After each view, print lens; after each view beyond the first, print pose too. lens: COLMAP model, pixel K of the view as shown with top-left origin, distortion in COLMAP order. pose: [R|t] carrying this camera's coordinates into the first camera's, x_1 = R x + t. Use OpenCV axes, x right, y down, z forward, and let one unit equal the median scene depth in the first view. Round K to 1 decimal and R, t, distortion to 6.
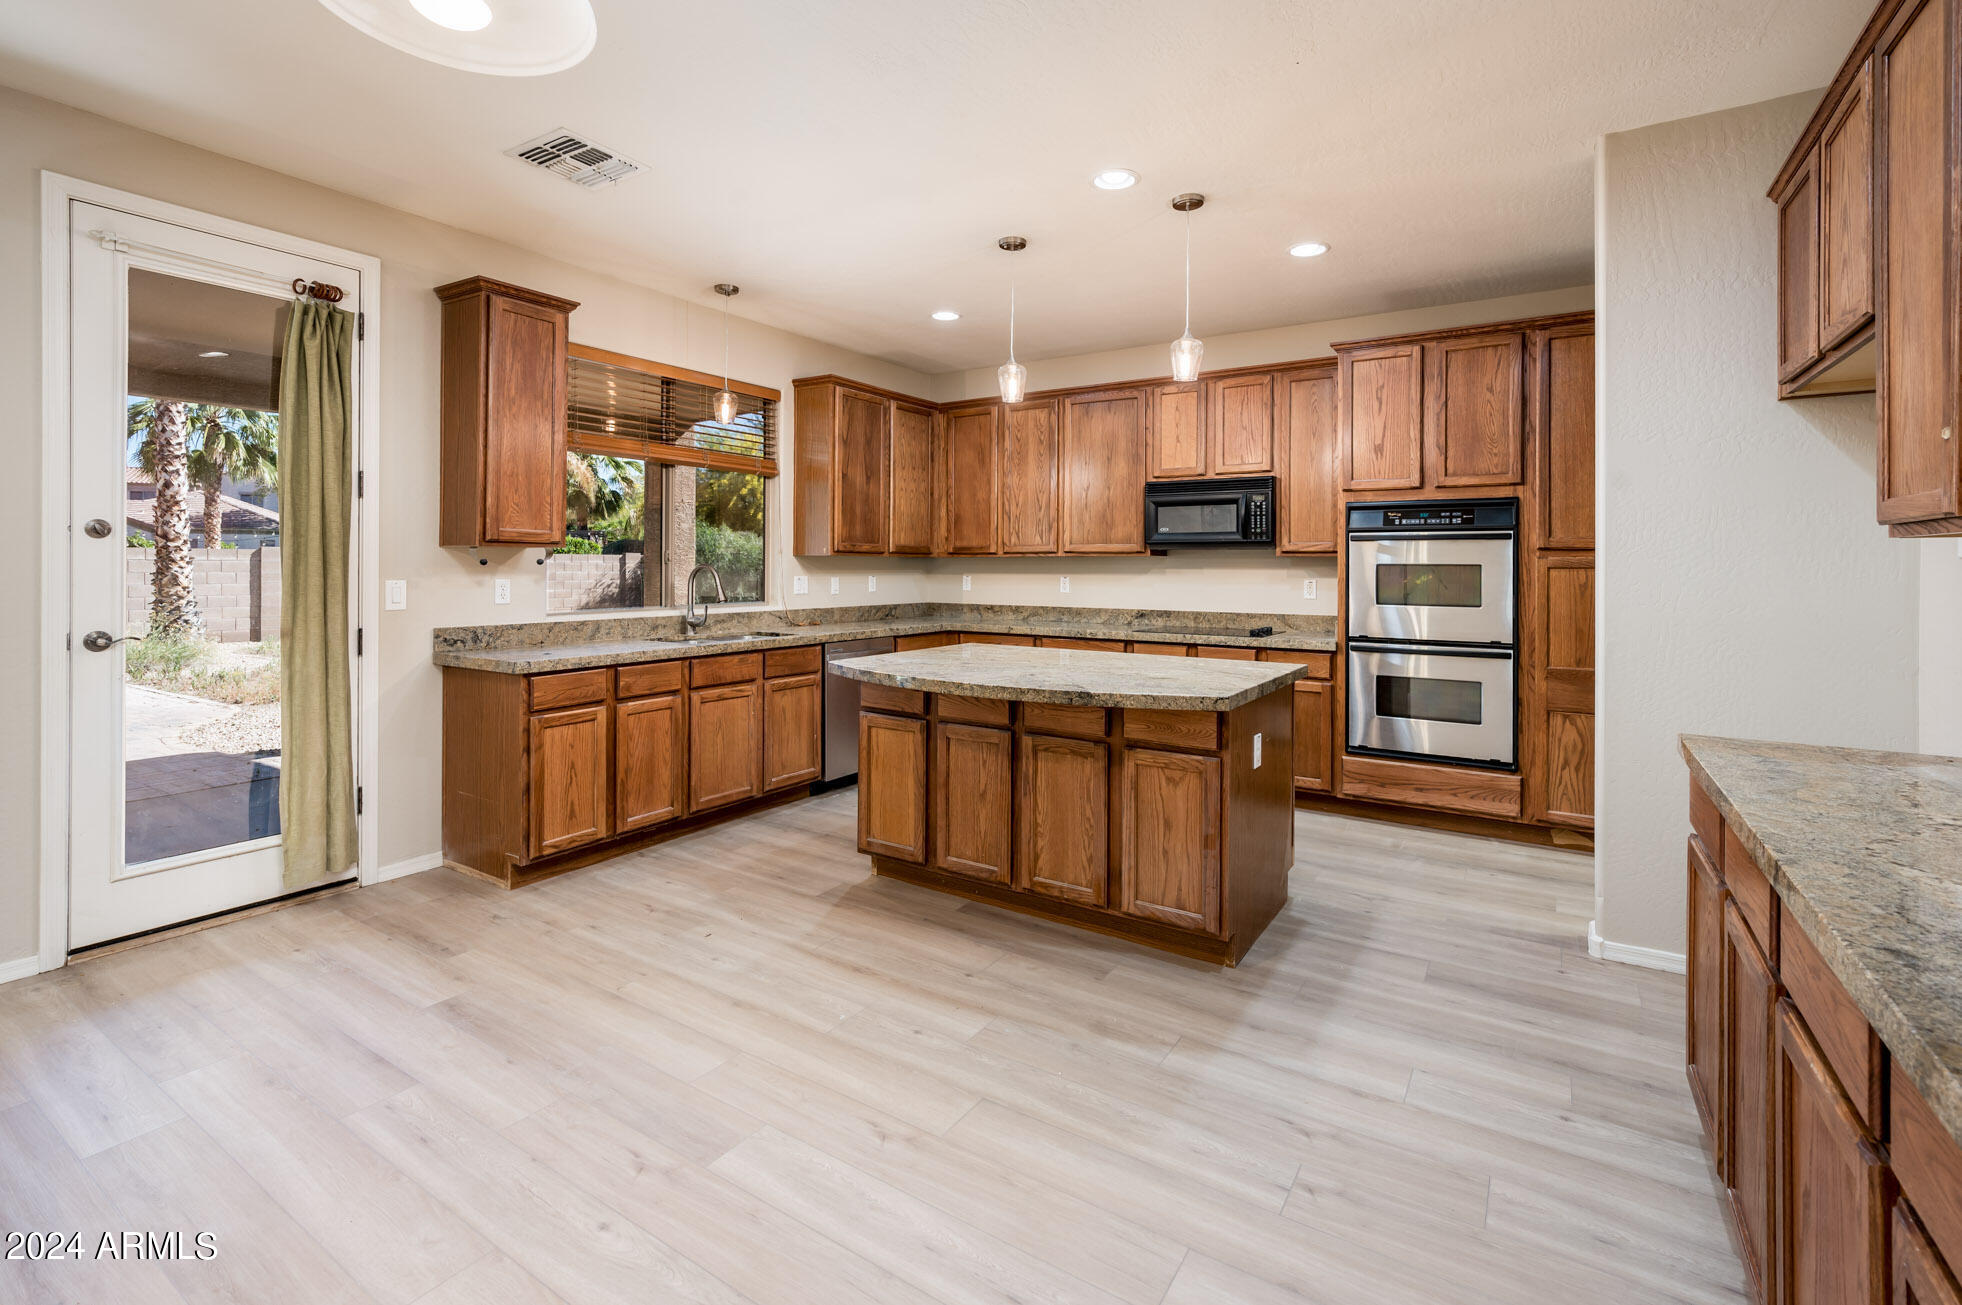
lens RADIAL K [[873.1, 0, 989.6], [0, 873.1, 558.8], [0, 0, 1]] dist [-0.003186, 0.000717]
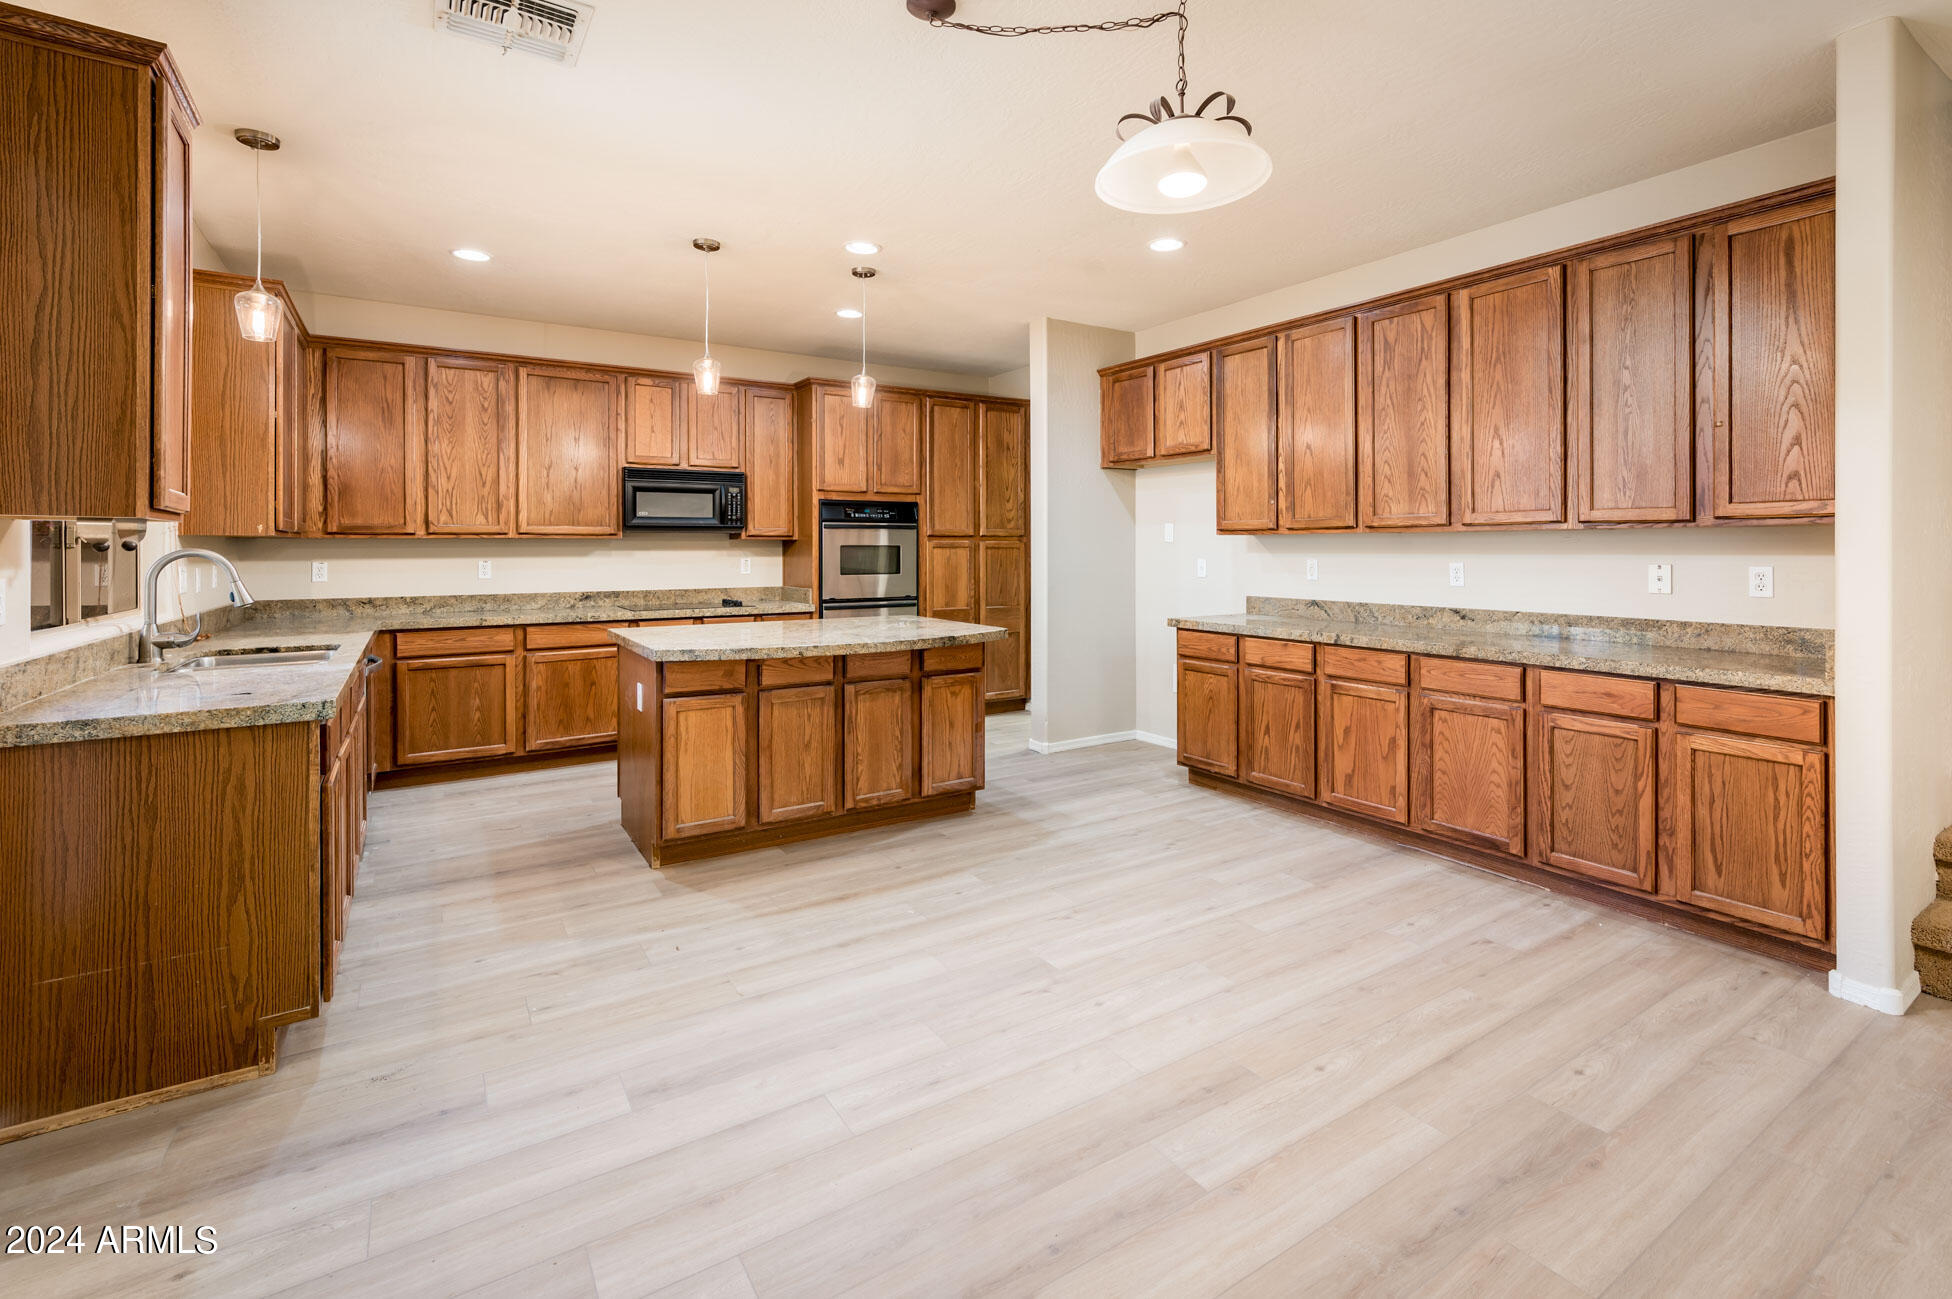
lens RADIAL K [[868.6, 0, 994.4], [0, 868.6, 540.5], [0, 0, 1]] dist [-0.003186, 0.000717]
pose [[0.417870, 0.002689, 0.908503, -0.805138], [-0.003035, 0.999994, -0.001563, -0.000375], [-0.908502, -0.002104, 0.417876, 0.245696]]
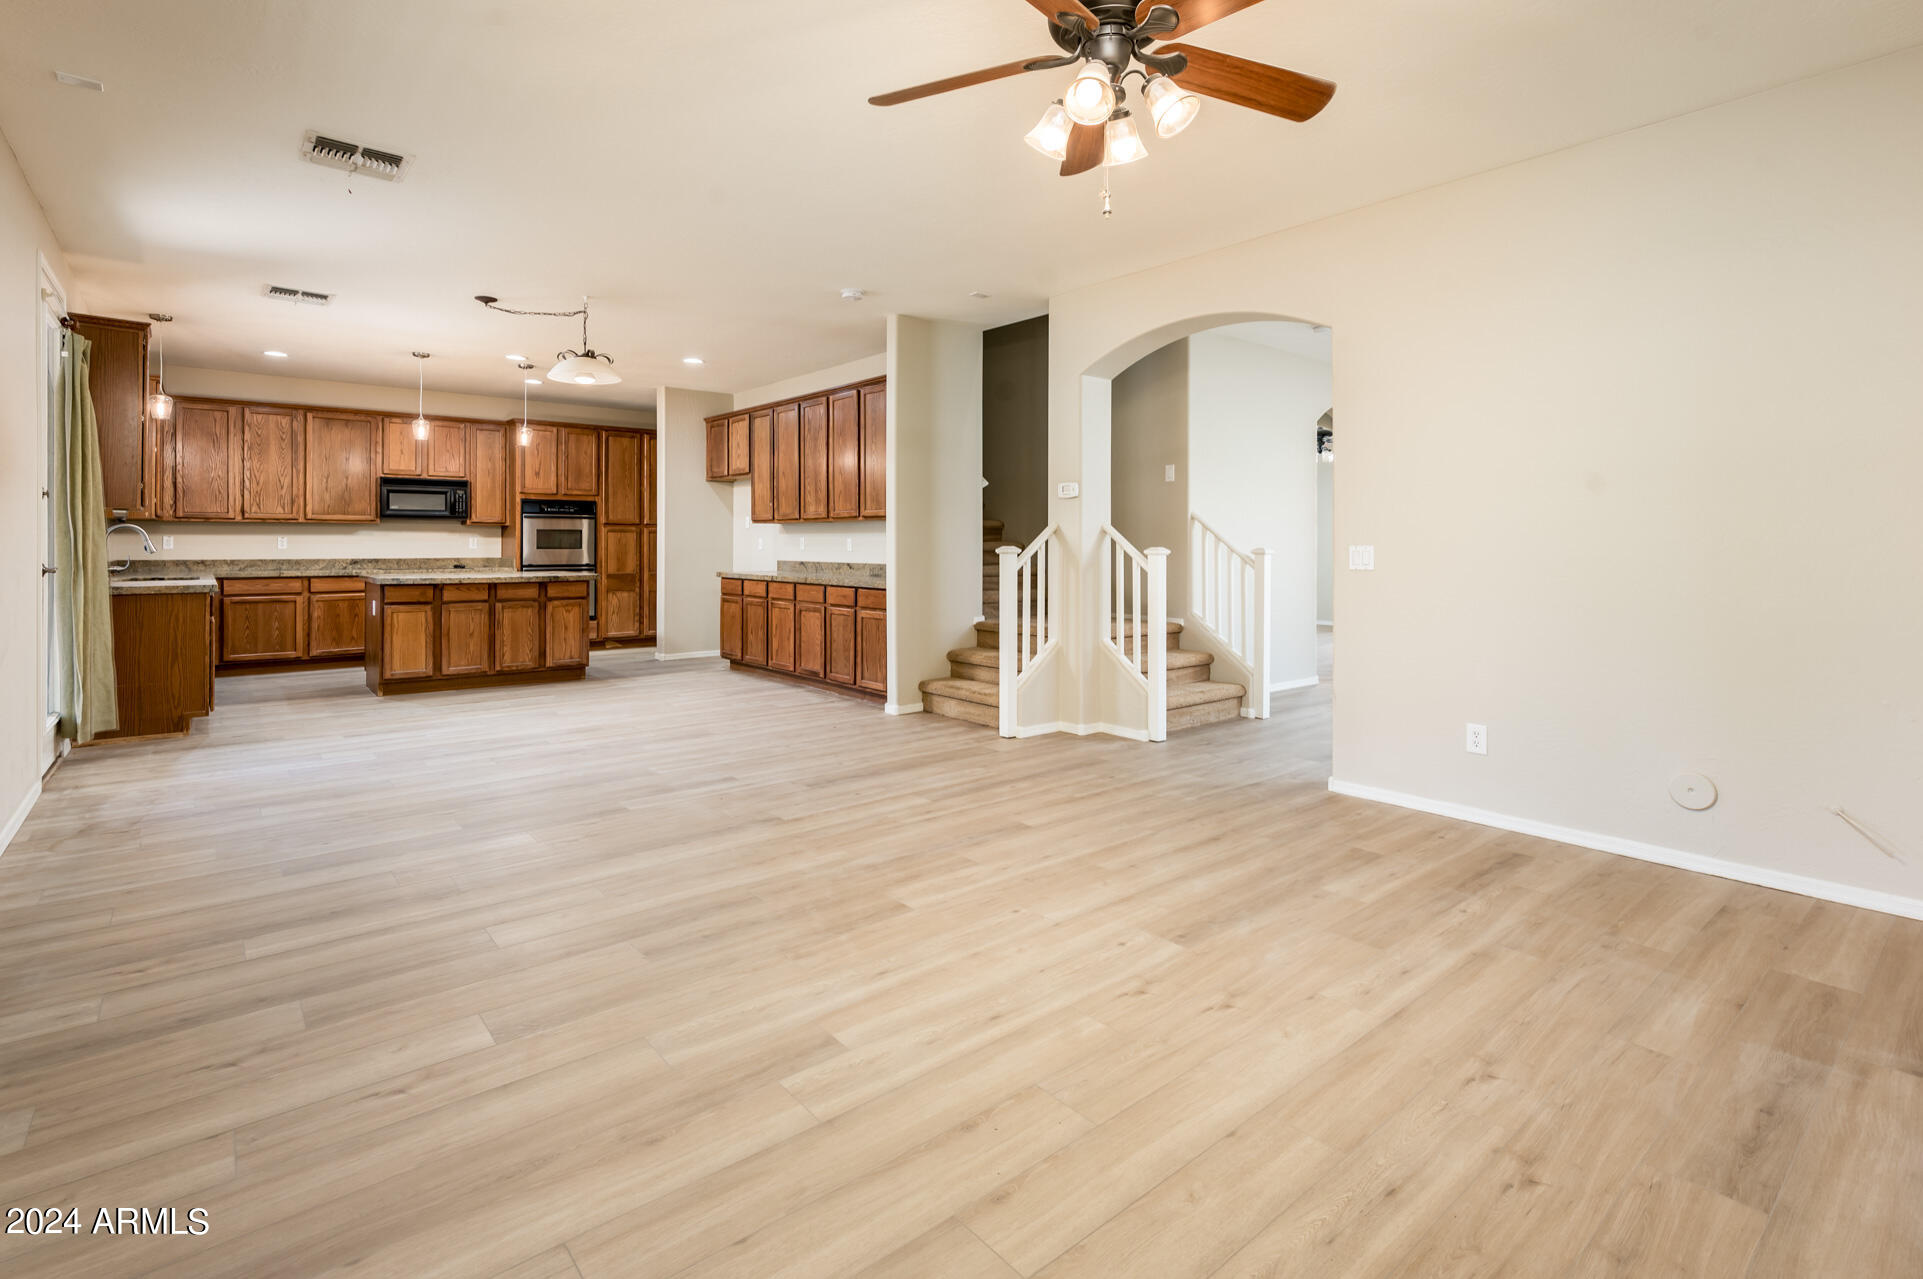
lens RADIAL K [[855.7, 0, 929.2], [0, 855.7, 533.8], [0, 0, 1]] dist [-0.003186, 0.000717]
pose [[0.308297, 0.006019, 0.951271, -1.393469], [-0.008281, 0.999959, -0.003643, 0.019055], [-0.951254, -0.006754, 0.308334, -0.595441]]
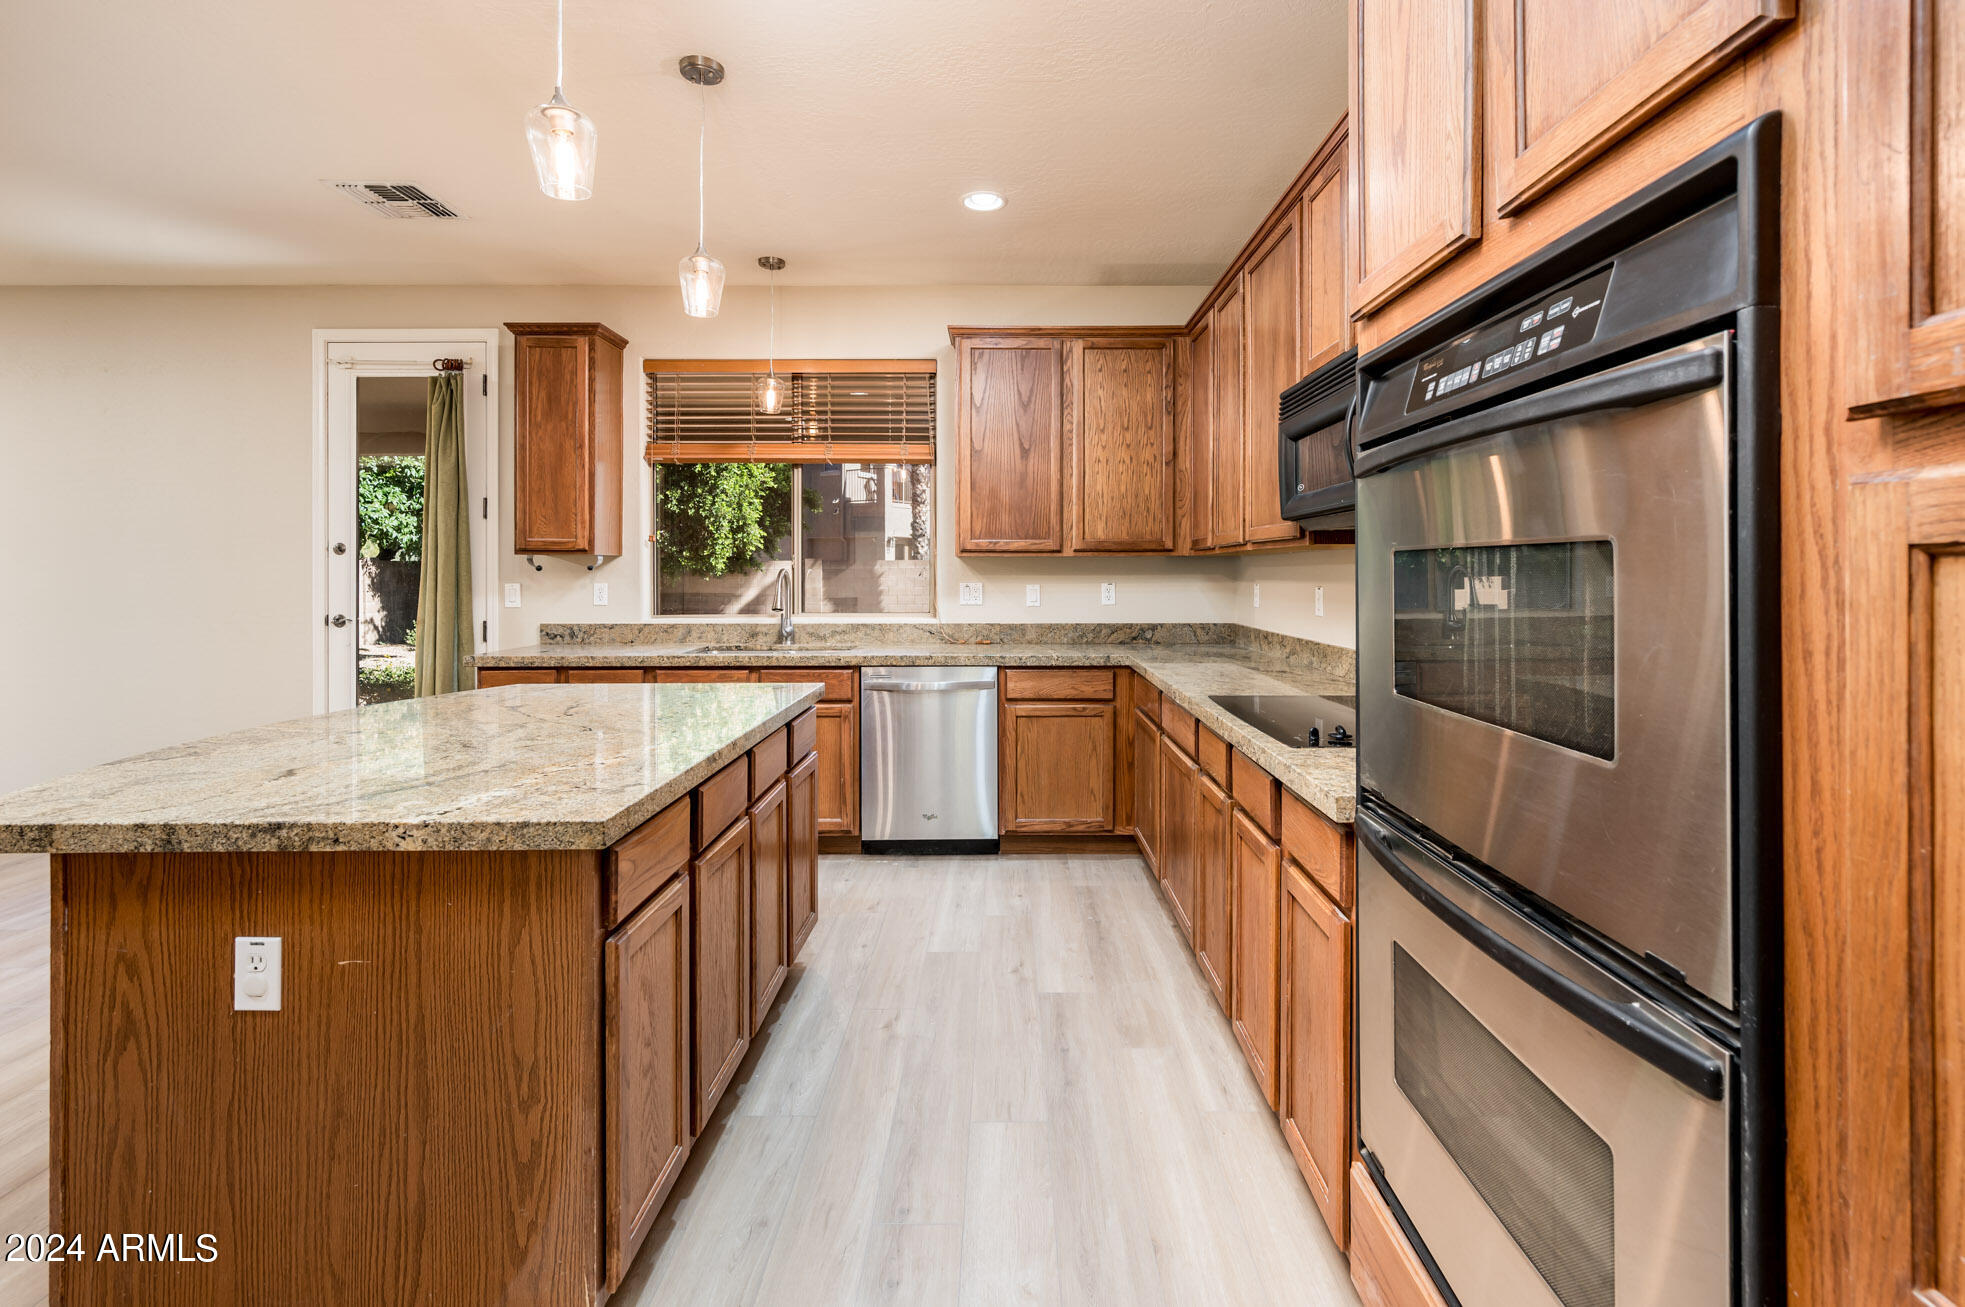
lens RADIAL K [[874.4, 0, 1014.7], [0, 874.4, 574.9], [0, 0, 1]] dist [-0.003186, 0.000717]
pose [[0.551704, -0.001594, -0.834039, 0.703687], [0.011038, 0.999925, 0.005391, 0.012440], [0.833967, -0.012180, 0.551680, 0.848182]]
